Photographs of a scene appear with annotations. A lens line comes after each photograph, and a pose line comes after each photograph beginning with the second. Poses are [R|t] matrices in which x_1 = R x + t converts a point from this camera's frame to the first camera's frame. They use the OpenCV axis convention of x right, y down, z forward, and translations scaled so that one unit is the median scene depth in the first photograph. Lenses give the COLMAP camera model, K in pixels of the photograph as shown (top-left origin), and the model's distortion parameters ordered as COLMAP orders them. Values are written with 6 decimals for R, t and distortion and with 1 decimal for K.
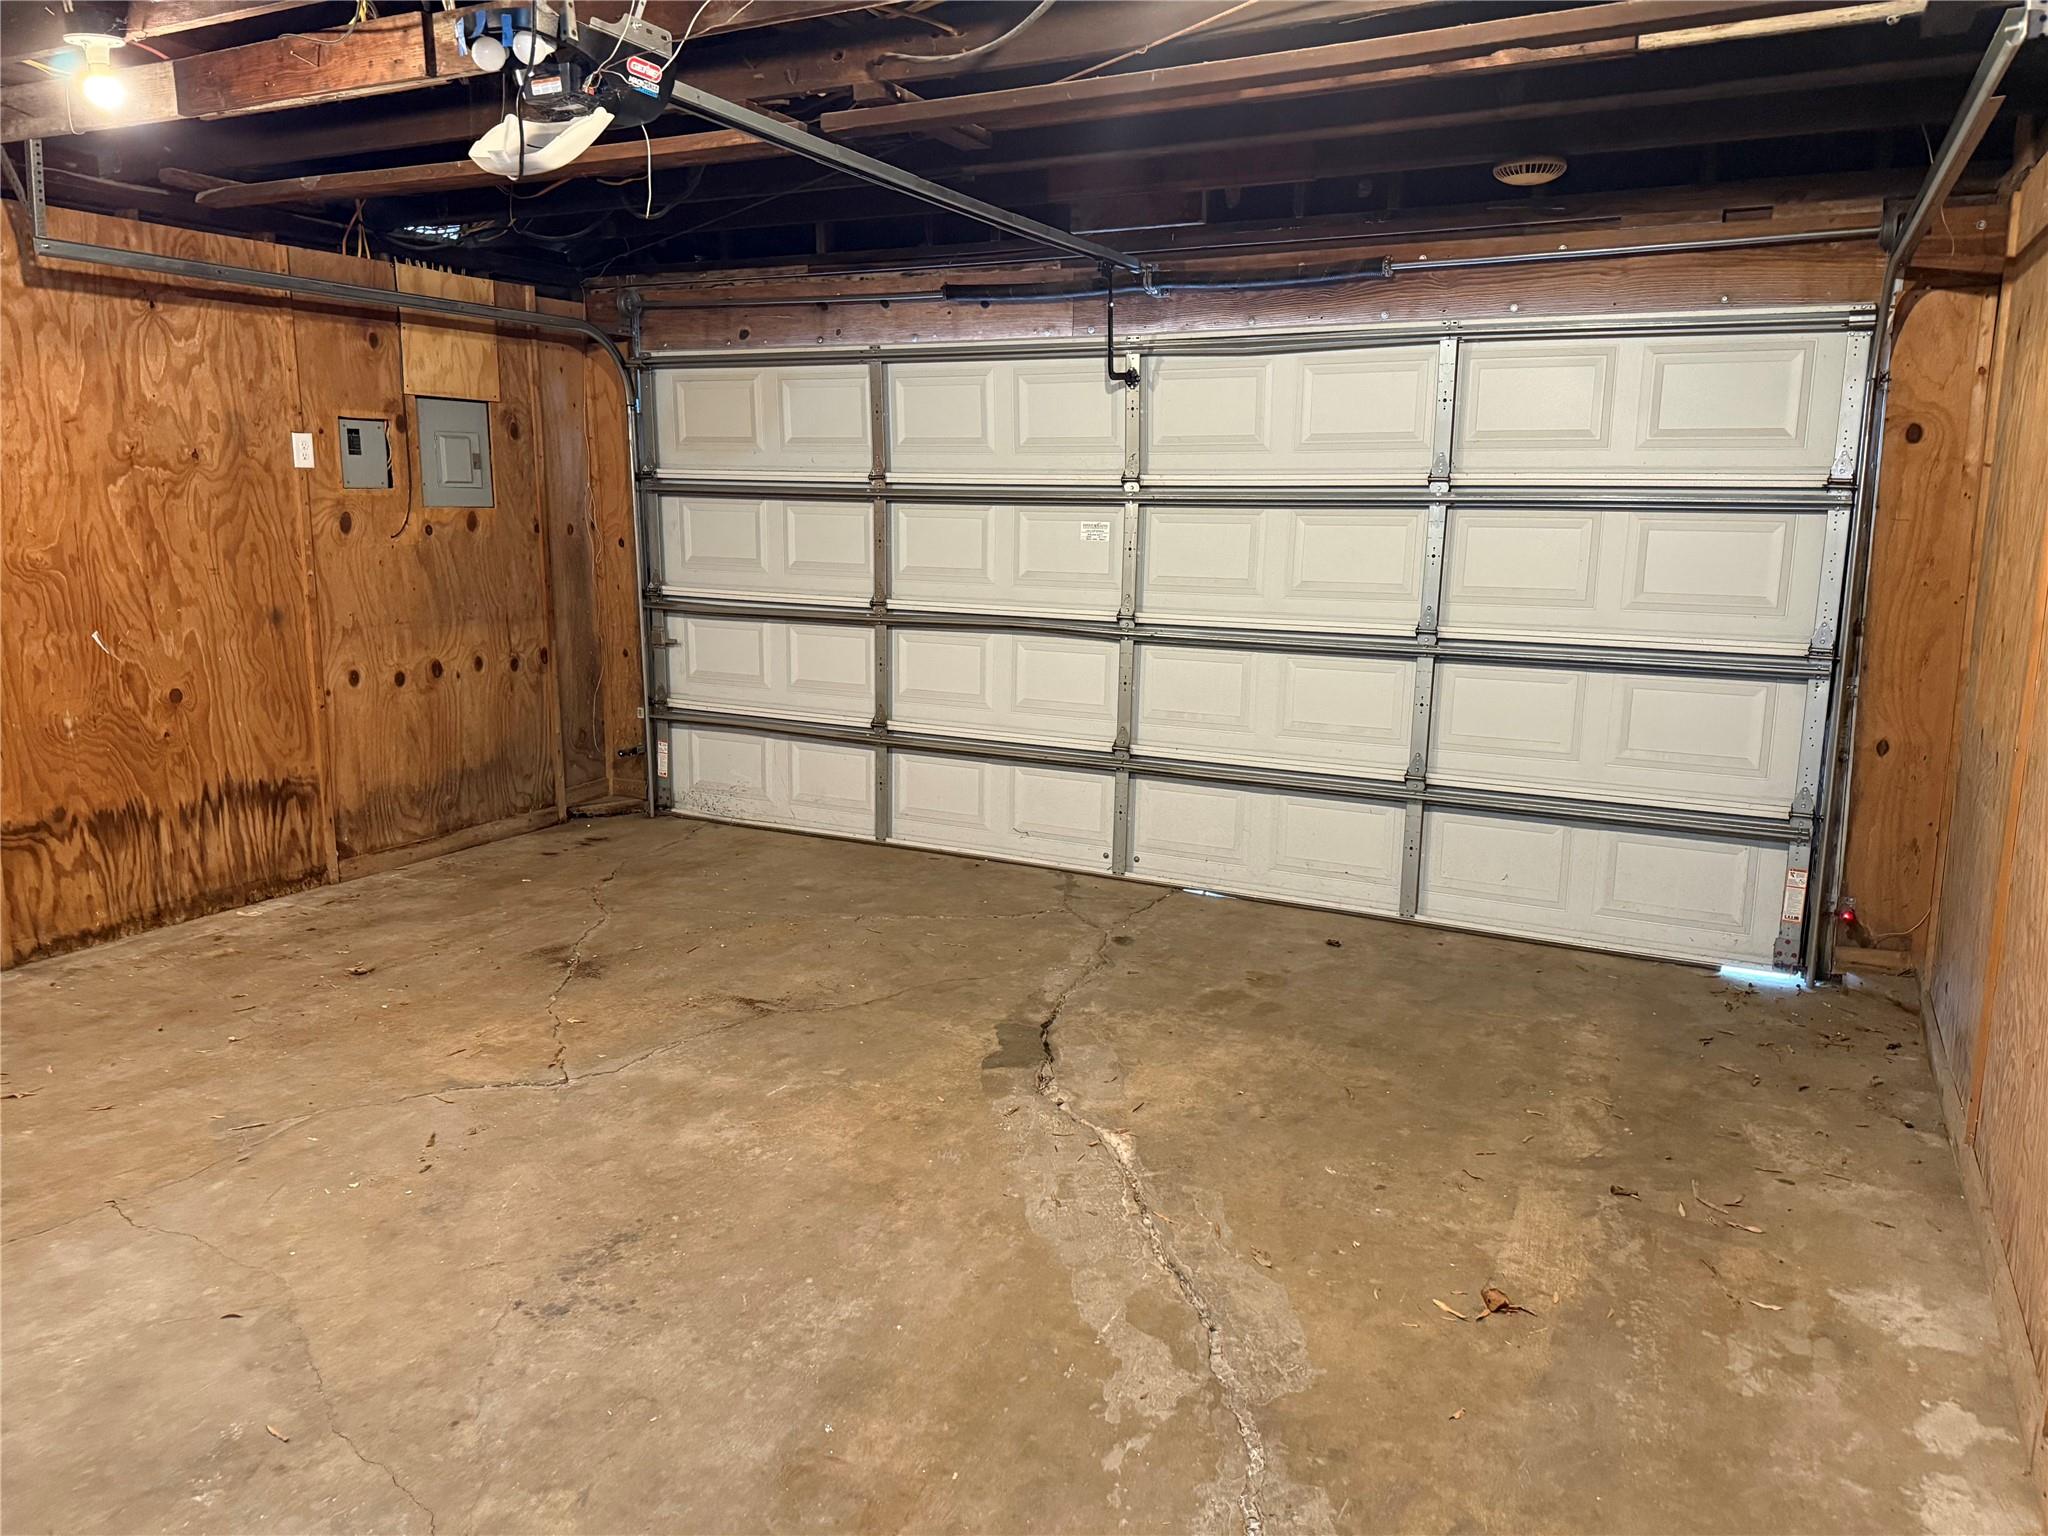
lens RADIAL K [[1428.4, 0, 1024.0], [0, 1428.4, 768.0], [0, 0, 1]] dist [0.045471, -0.041393]
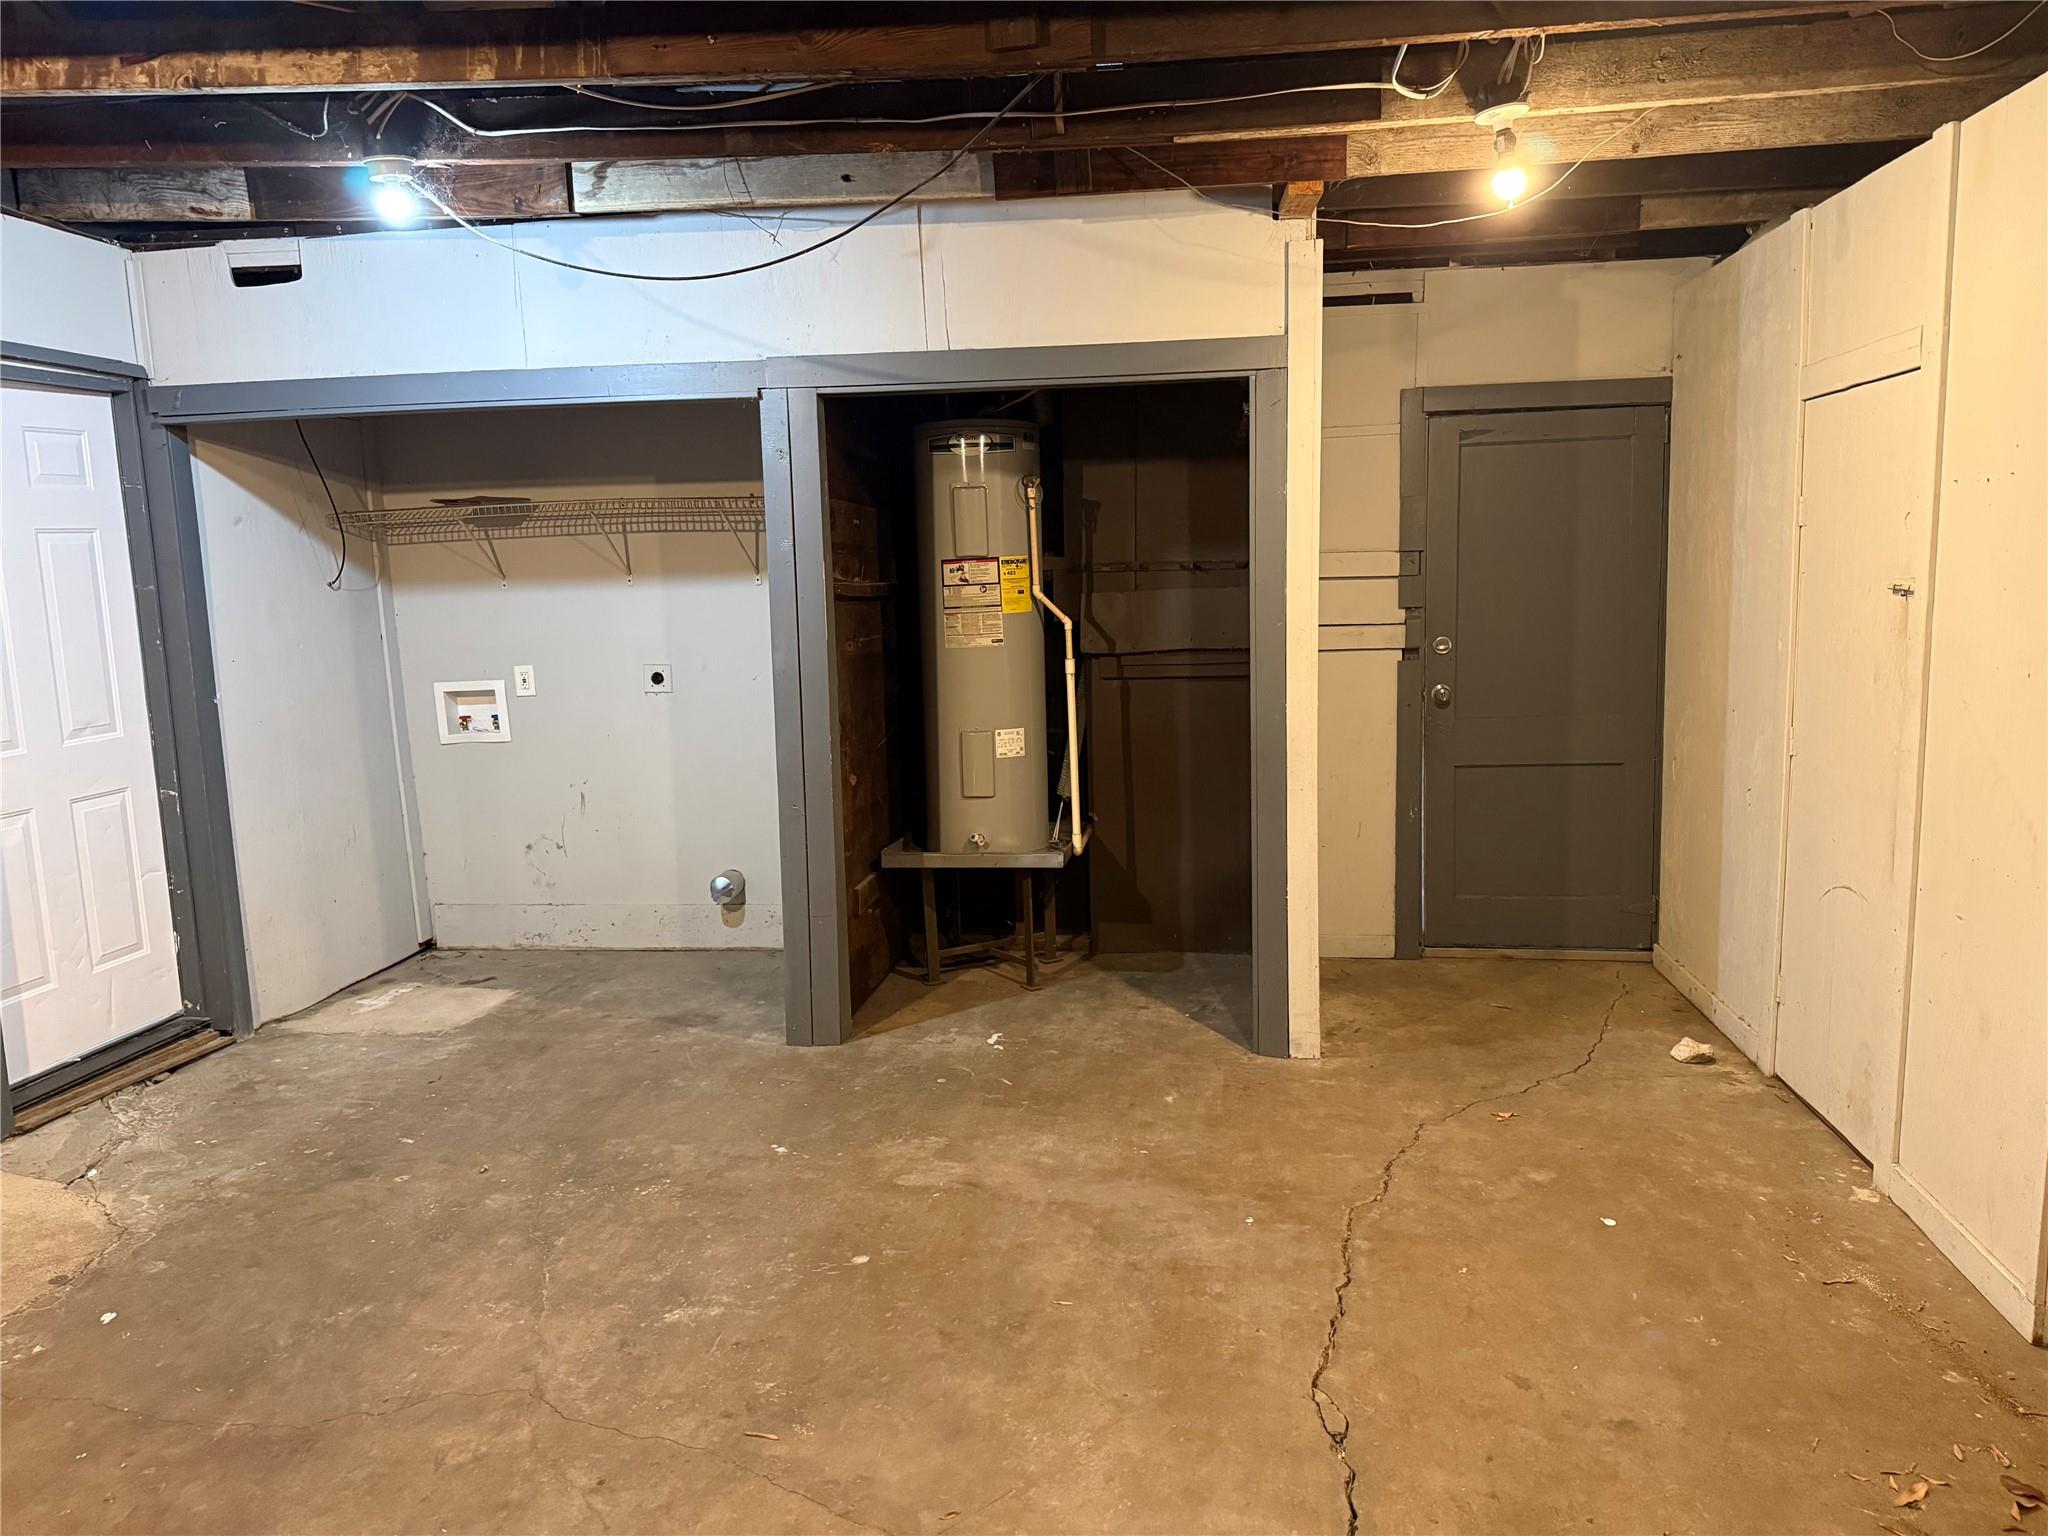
lens RADIAL K [[1428.4, 0, 1024.0], [0, 1428.4, 768.0], [0, 0, 1]] dist [0.045471, -0.041393]
pose [[-0.943890, 0.066297, -0.323539, -0.381274], [-0.041223, 0.948332, 0.314591, -0.365210], [0.327679, 0.310277, -0.892387, 1.865106]]
